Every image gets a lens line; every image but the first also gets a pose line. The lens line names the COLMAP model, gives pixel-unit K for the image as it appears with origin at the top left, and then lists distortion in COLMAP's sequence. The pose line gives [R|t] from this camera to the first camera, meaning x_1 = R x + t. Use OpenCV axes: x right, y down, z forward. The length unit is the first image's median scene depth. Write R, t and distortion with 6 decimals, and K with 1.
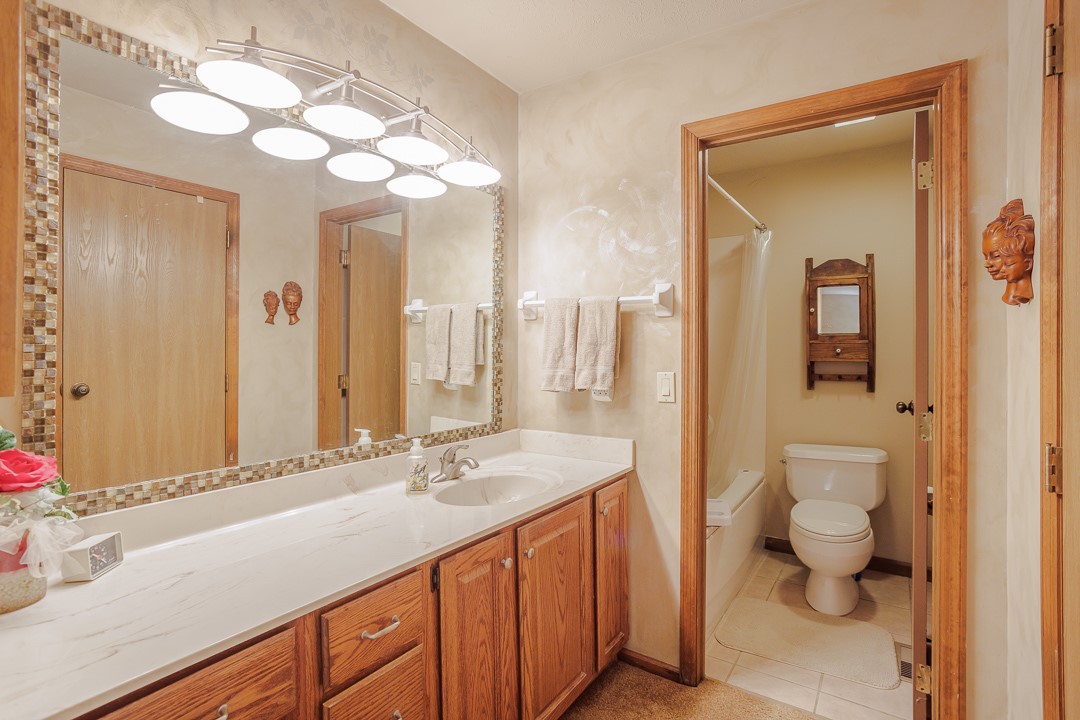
lens RADIAL K [[523.0, 0, 533.6], [0, 523.0, 354.4], [0, 0, 1]] dist [-0.037048, 0.016642]
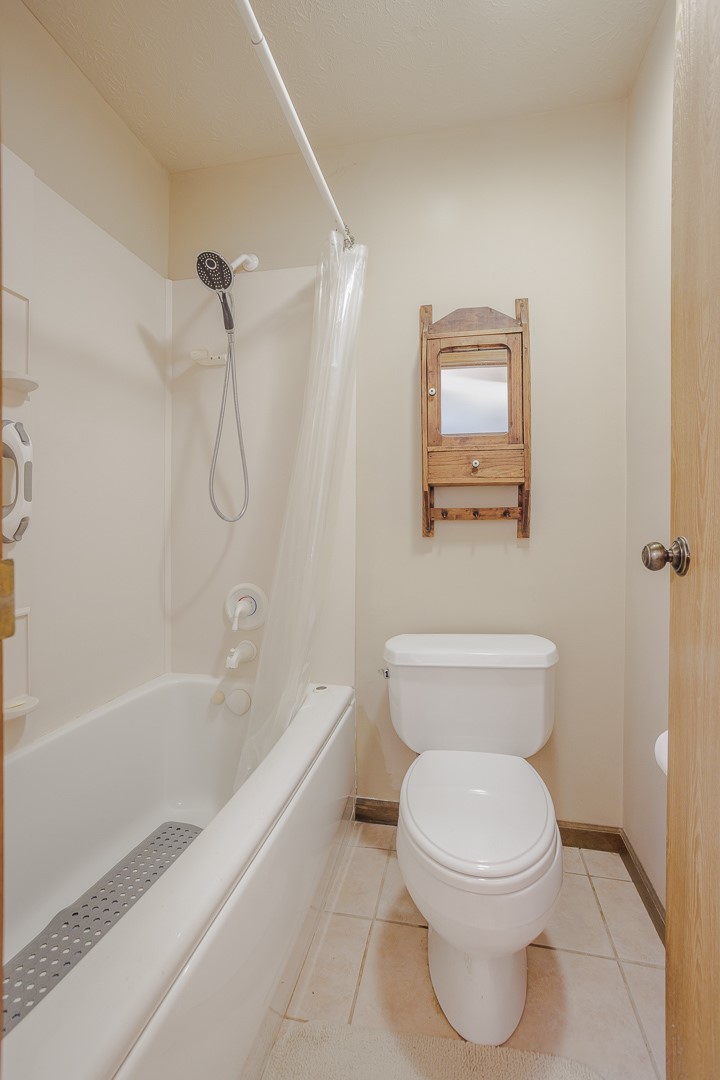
lens RADIAL K [[523.0, 0, 359.2], [0, 523.0, 532.9], [0, 0, 1]] dist [-0.037048, 0.016642]
pose [[0.921025, -0.007096, 0.389439, 0.250246], [0.000138, 0.999840, 0.017892, 0.055356], [-0.389504, -0.016425, 0.920878, 0.518904]]
